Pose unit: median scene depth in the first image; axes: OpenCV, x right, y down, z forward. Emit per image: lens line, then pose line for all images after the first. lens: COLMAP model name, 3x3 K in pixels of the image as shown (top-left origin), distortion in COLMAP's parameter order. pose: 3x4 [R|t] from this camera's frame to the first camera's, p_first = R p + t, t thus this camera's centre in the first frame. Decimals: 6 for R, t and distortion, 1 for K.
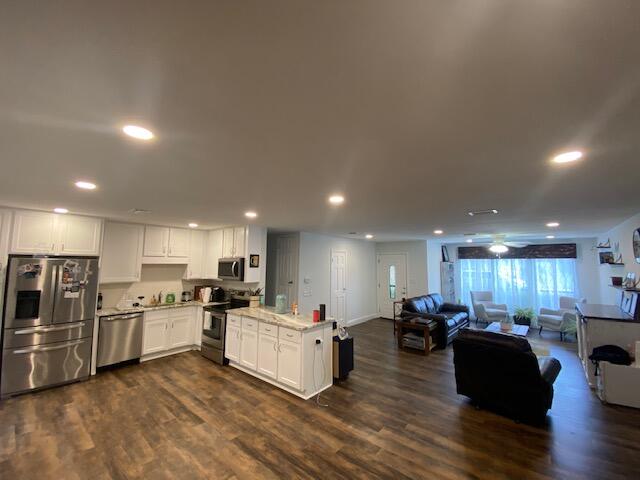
lens RADIAL K [[258.4, 0, 329.1], [0, 258.4, 237.7], [0, 0, 1]] dist [0.003618, -0.010228]
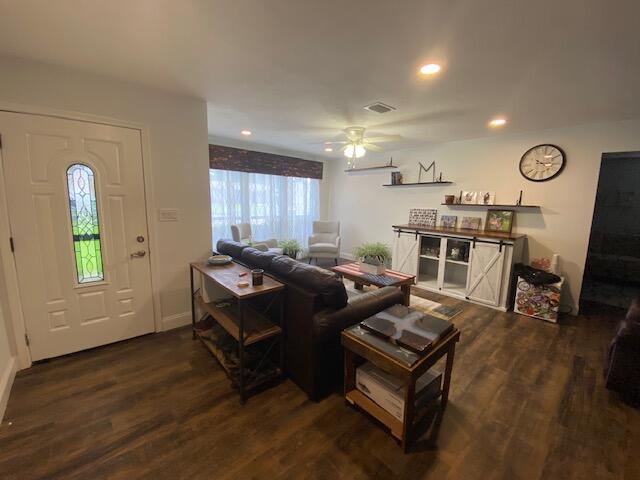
lens RADIAL K [[258.4, 0, 318.6], [0, 258.4, 240.0], [0, 0, 1]] dist [0.003618, -0.010228]
pose [[0.176936, -0.160124, 0.971110, 0.017592], [-0.119315, 0.975910, 0.182655, 0.220851], [-0.976963, -0.148186, 0.153568, 1.464723]]
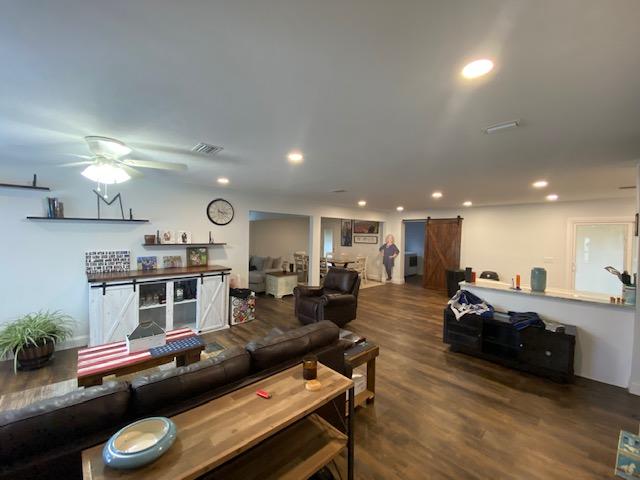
lens RADIAL K [[258.4, 0, 325.5], [0, 258.4, 238.8], [0, 0, 1]] dist [0.003618, -0.010228]
pose [[-0.990245, -0.029955, 0.136082, 0.402301], [-0.041725, 0.995551, -0.084480, 0.241314], [-0.132946, -0.089334, -0.987089, 2.032705]]
